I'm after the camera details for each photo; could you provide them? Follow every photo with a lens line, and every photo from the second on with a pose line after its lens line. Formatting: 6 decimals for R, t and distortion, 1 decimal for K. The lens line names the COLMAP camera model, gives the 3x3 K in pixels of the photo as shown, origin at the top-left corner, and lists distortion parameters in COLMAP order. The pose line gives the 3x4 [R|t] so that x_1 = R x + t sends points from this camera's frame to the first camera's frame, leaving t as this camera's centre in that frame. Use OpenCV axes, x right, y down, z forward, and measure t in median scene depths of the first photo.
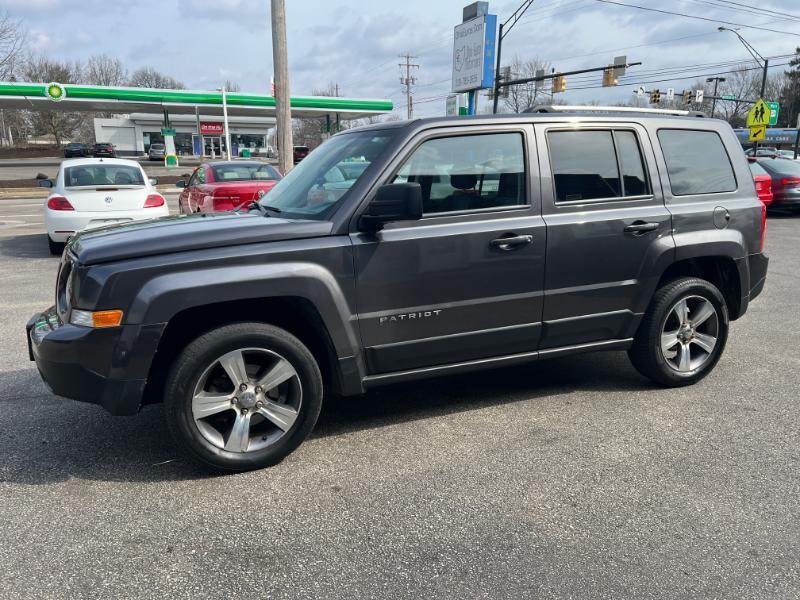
lens RADIAL K [[608.7, 0, 401.9], [0, 608.7, 298.1], [0, 0, 1]] dist [0.044189, -0.045445]
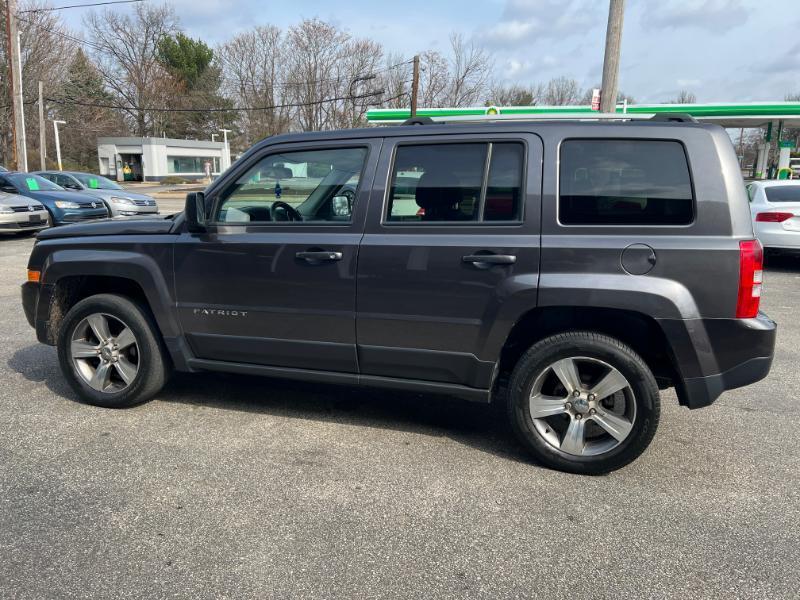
lens RADIAL K [[608.7, 0, 404.7], [0, 608.7, 297.3], [0, 0, 1]] dist [0.044189, -0.045445]
pose [[0.769340, 0.139429, -0.623439, 0.756882], [-0.153128, 0.987690, 0.031929, -0.066423], [0.620216, 0.070902, 0.781220, 0.262012]]
